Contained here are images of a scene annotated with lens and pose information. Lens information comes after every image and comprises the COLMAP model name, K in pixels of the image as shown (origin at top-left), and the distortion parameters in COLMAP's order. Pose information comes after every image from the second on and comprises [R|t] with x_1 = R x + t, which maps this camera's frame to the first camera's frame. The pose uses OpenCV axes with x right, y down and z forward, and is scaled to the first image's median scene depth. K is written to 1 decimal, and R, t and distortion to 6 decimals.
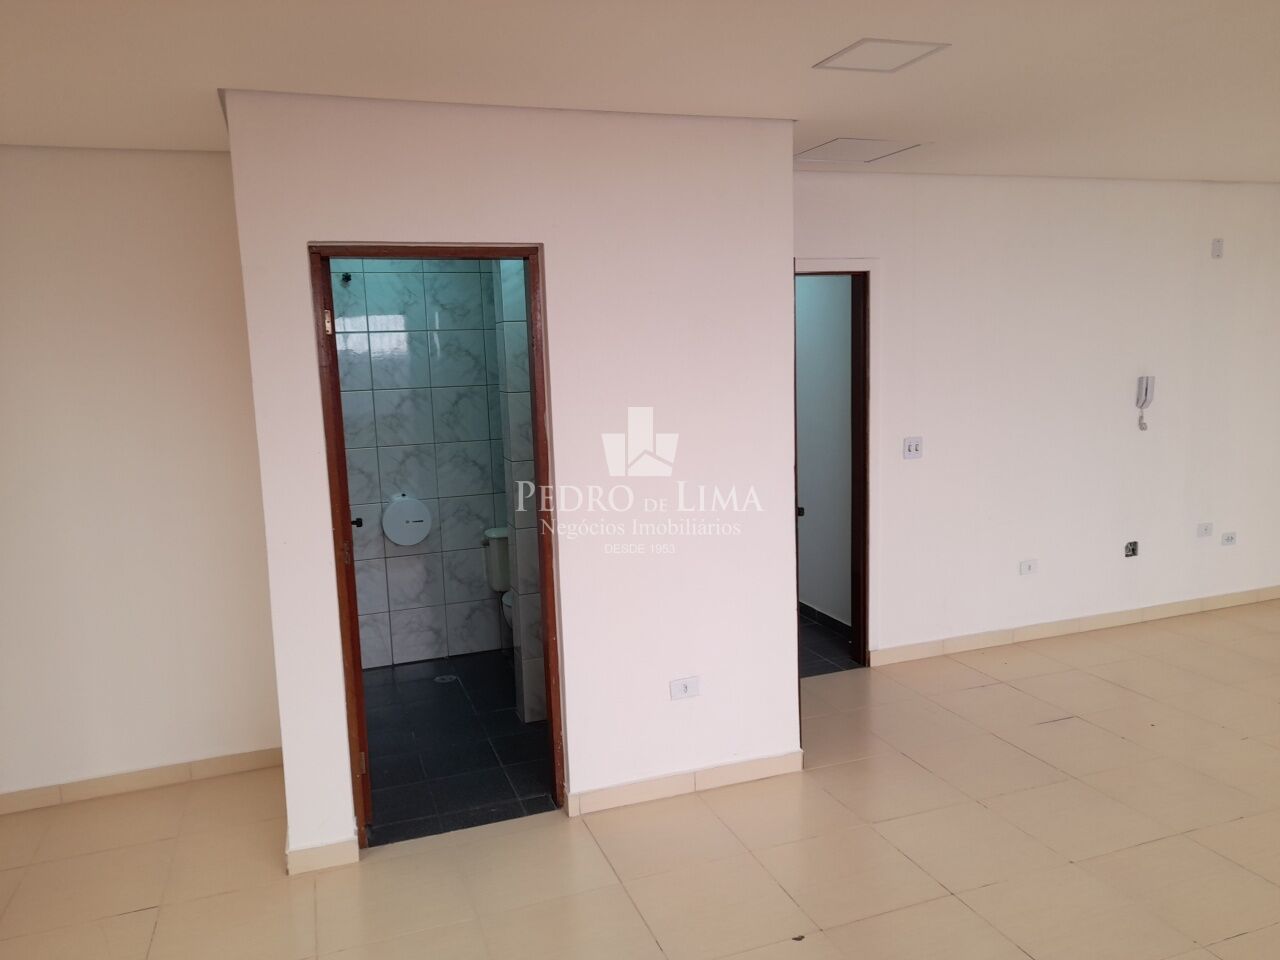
lens RADIAL K [[932.2, 0, 636.4], [0, 932.2, 486.7], [0, 0, 1]] dist [0.059913, -0.053469]
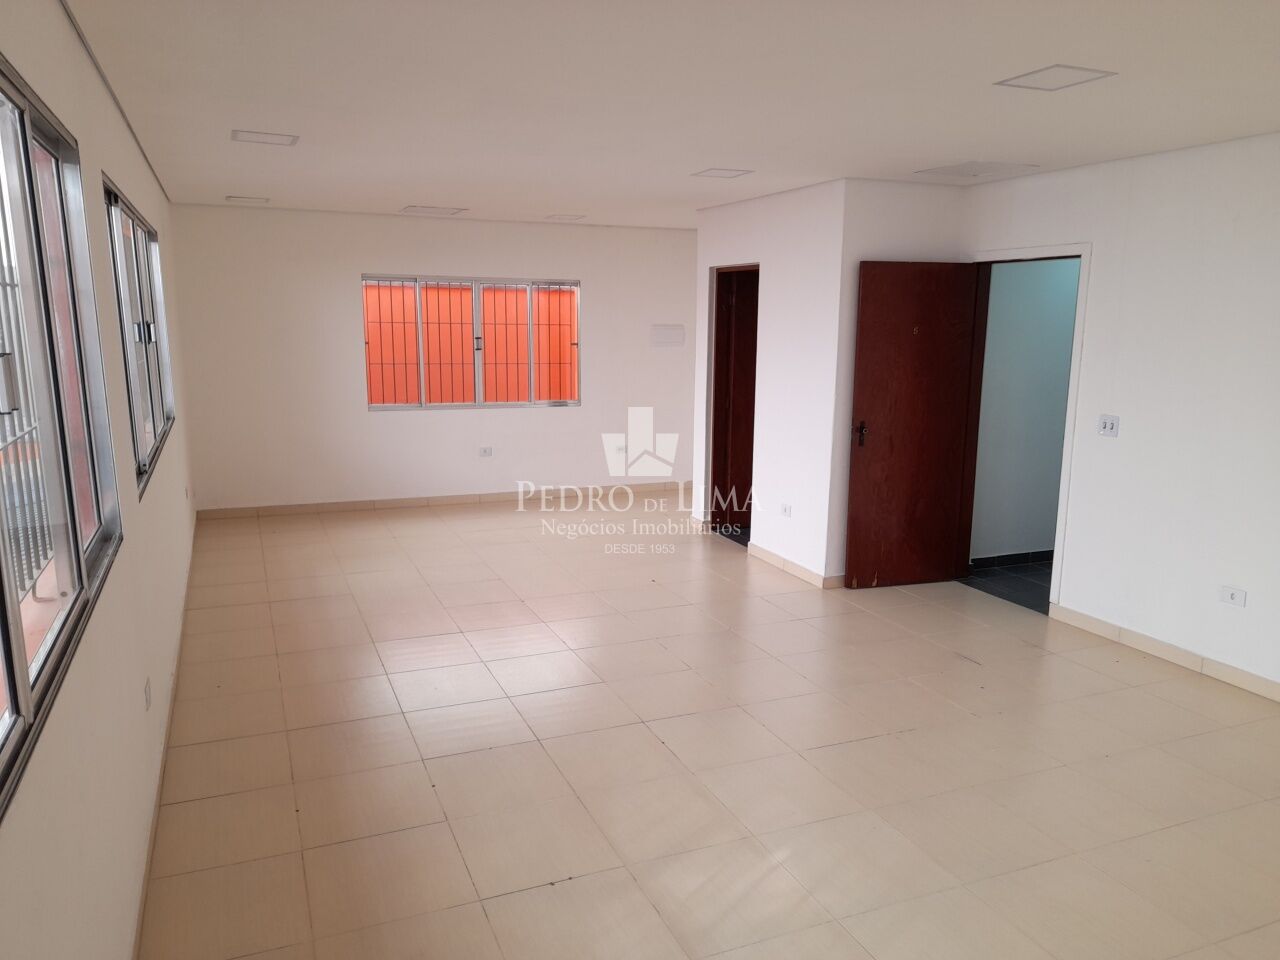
lens RADIAL K [[932.2, 0, 636.4], [0, 932.2, 486.7], [0, 0, 1]] dist [0.059913, -0.053469]
pose [[0.051090, 0.216371, -0.974974, 1.280495], [-0.154472, 0.966212, 0.206332, -0.109287], [0.986675, 0.140065, 0.082788, 0.411935]]
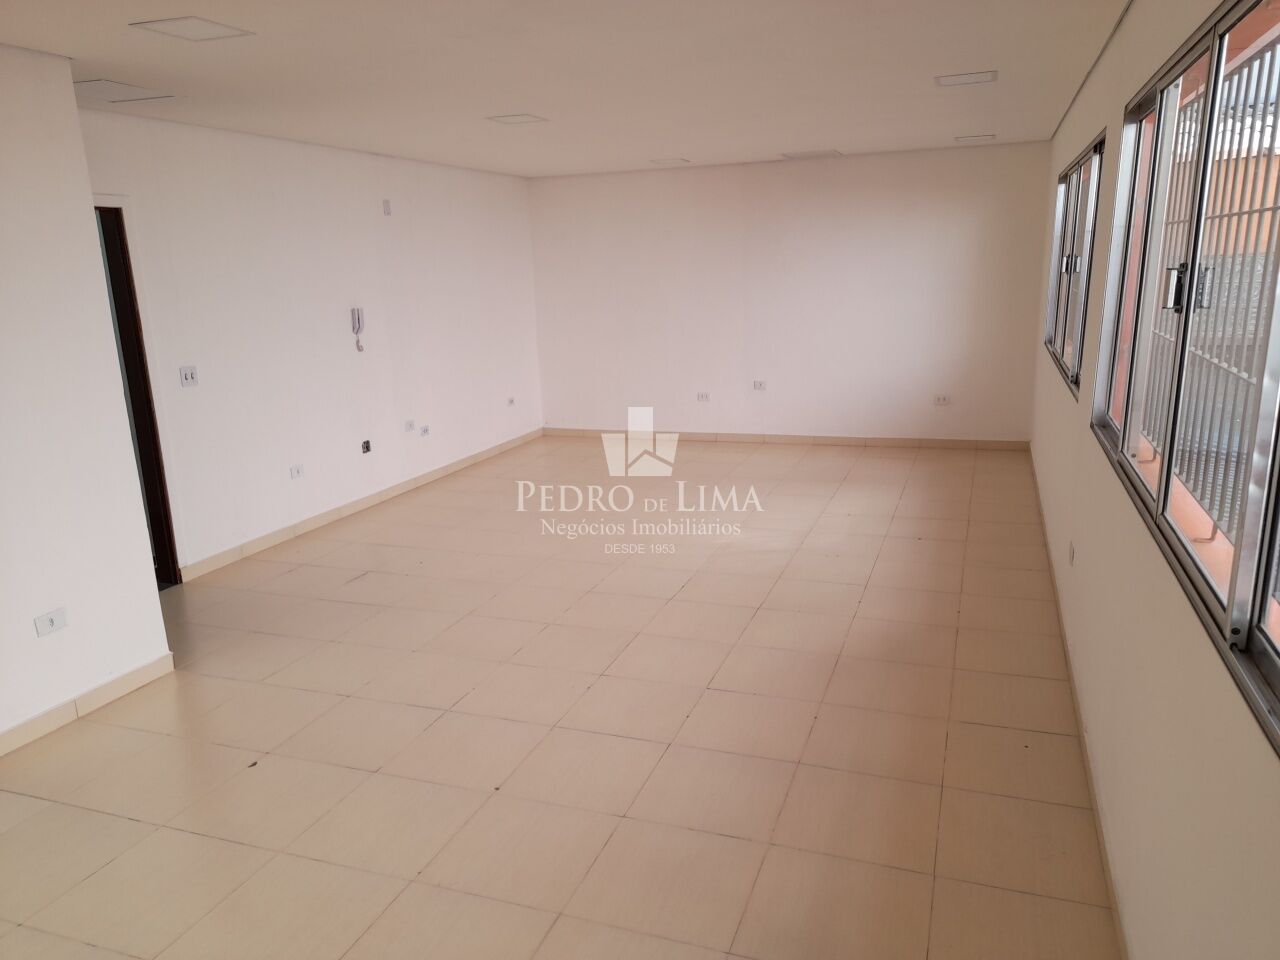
lens RADIAL K [[932.2, 0, 636.4], [0, 932.2, 486.7], [0, 0, 1]] dist [0.059913, -0.053469]
pose [[0.648059, -0.161423, 0.744286, -0.200808], [0.117606, 0.986768, 0.111613, 0.023689], [-0.752455, 0.015201, 0.658468, -0.106500]]
